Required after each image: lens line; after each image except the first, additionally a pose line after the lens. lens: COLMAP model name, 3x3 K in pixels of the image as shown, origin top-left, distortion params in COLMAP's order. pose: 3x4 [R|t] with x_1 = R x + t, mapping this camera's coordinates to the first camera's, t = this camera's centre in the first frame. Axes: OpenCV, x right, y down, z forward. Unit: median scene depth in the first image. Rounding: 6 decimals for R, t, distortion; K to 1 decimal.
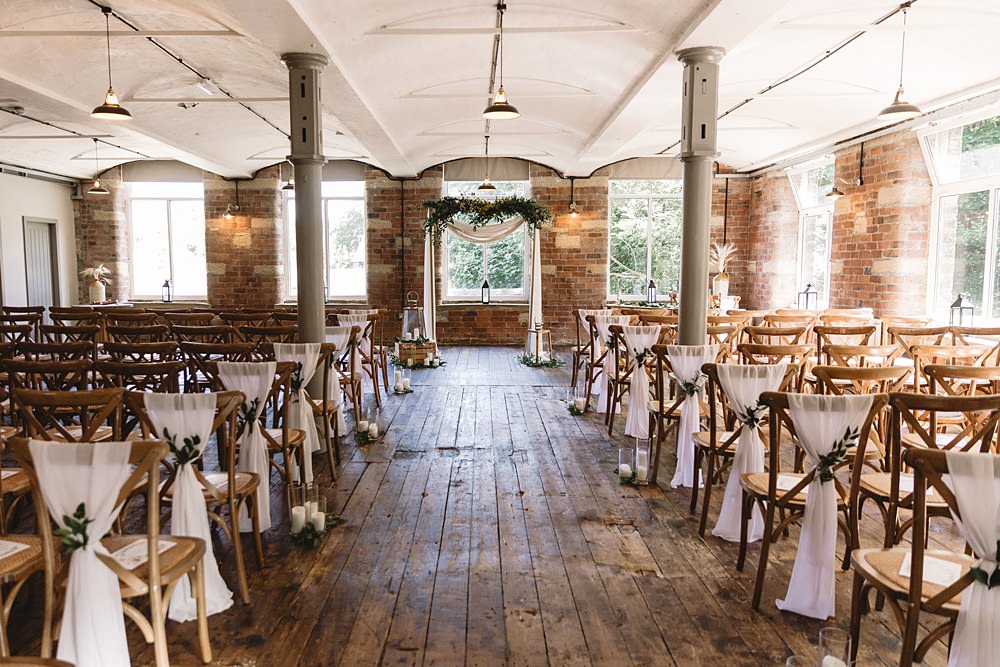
lens RADIAL K [[764.2, 0, 465.5], [0, 764.2, 350.6], [0, 0, 1]] dist [-0.000621, -0.003088]
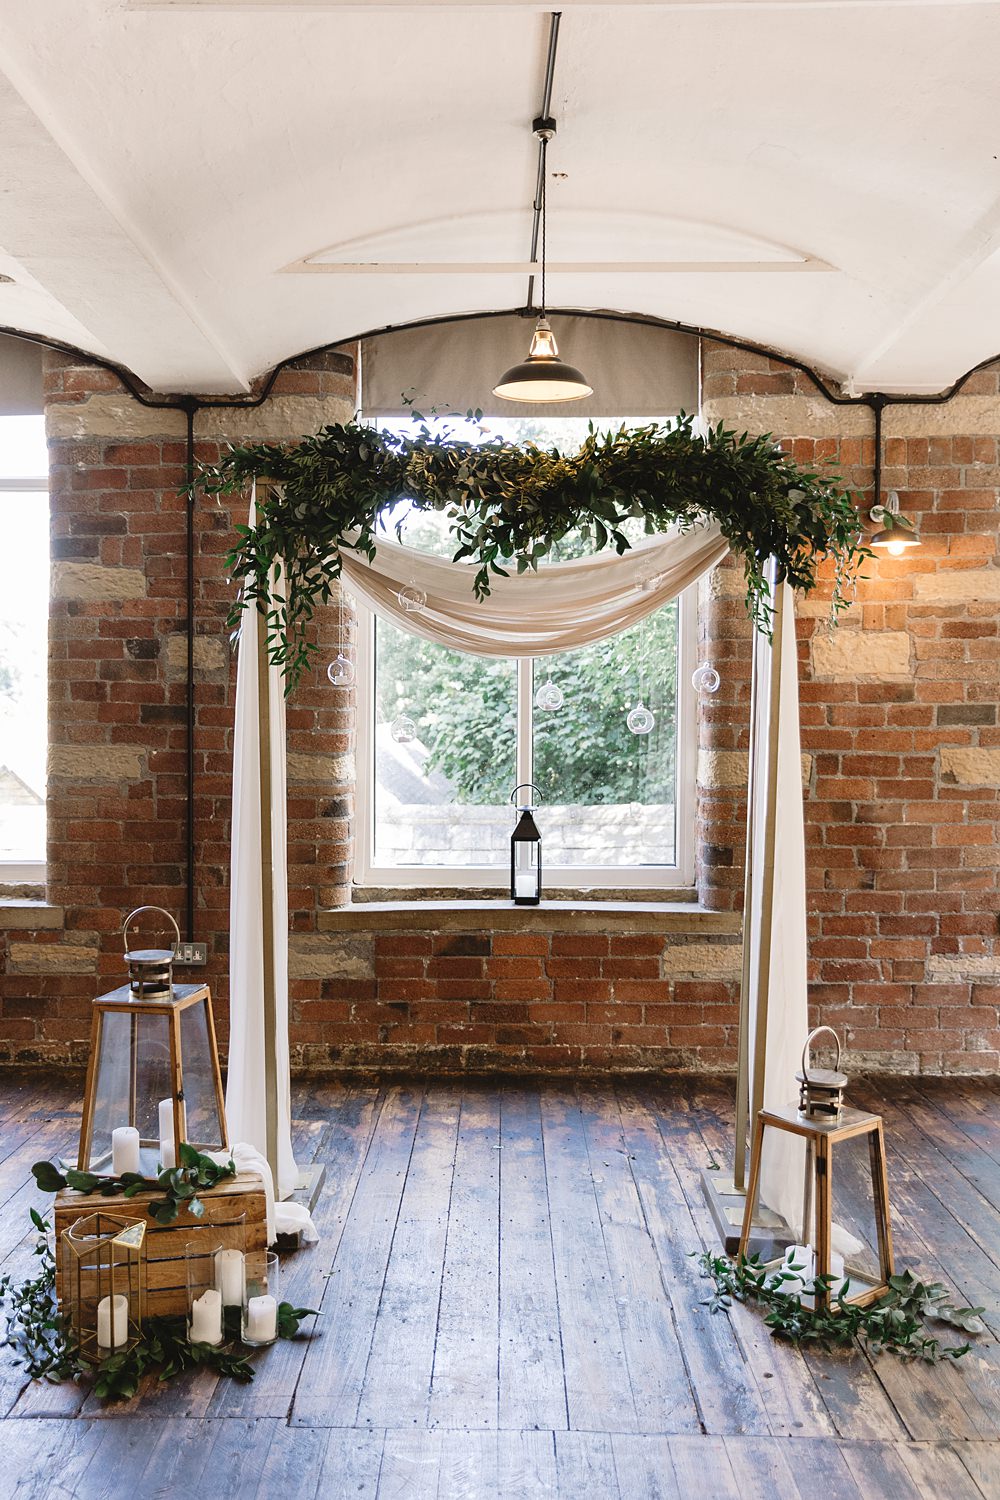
lens RADIAL K [[1492.5, 0, 503.6], [0, 1492.5, 745.4], [0, 0, 1]] dist [0.058116, 0.000000]
pose [[0.999681, 0.004221, 0.024897, 0.006918], [-0.001951, 0.995893, -0.090514, -0.069600], [-0.025177, 0.090437, 0.995584, 0.521683]]
